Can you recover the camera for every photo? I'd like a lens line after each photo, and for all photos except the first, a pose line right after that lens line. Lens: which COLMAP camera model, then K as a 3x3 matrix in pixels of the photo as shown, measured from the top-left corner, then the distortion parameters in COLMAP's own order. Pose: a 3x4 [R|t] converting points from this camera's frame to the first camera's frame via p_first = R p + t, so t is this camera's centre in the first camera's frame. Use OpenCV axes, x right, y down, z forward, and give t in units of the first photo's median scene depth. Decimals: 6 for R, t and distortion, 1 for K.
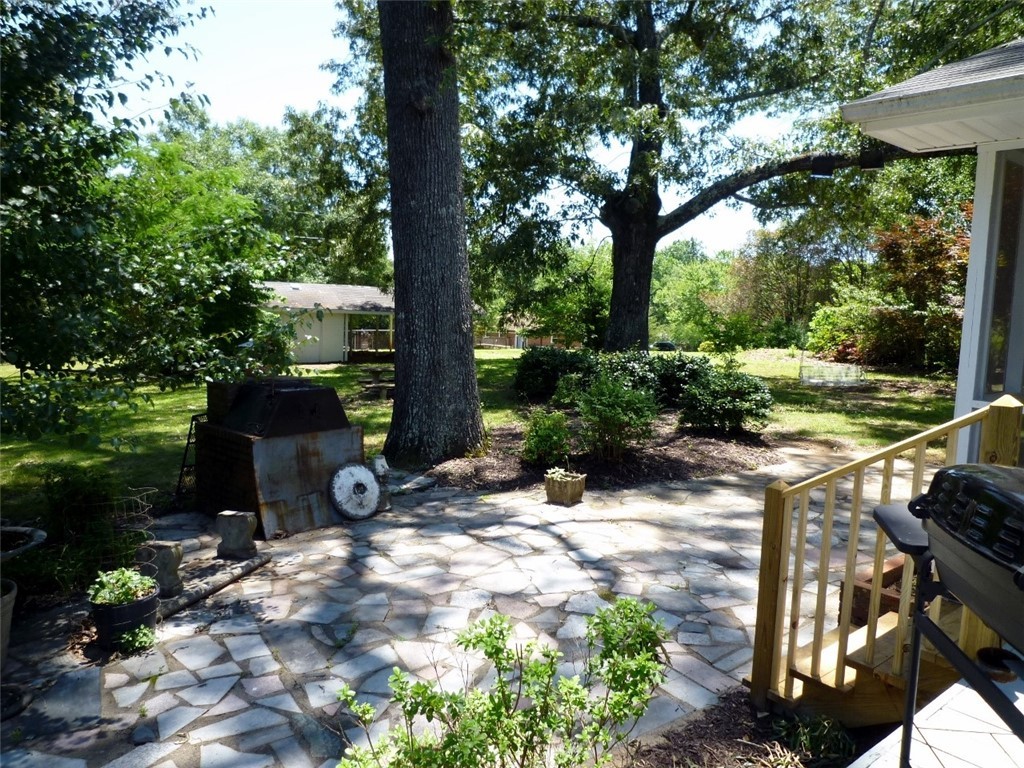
lens RADIAL K [[765.6, 0, 512.0], [0, 765.6, 384.0], [0, 0, 1]] dist [0.043280, -0.000729]
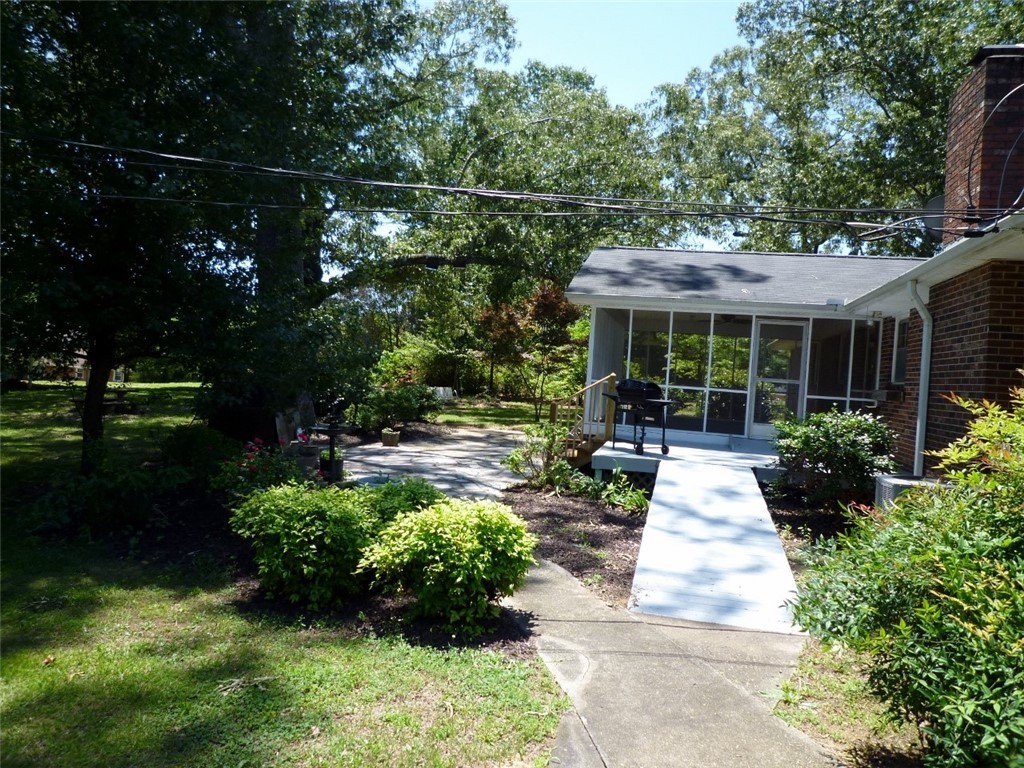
lens RADIAL K [[765.6, 0, 512.0], [0, 765.6, 384.0], [0, 0, 1]] dist [0.043280, -0.000729]
pose [[0.800796, 0.005598, 0.598911, -0.415899], [0.025618, 0.998721, -0.043589, 0.044221], [-0.598389, 0.050249, 0.799629, -0.361378]]
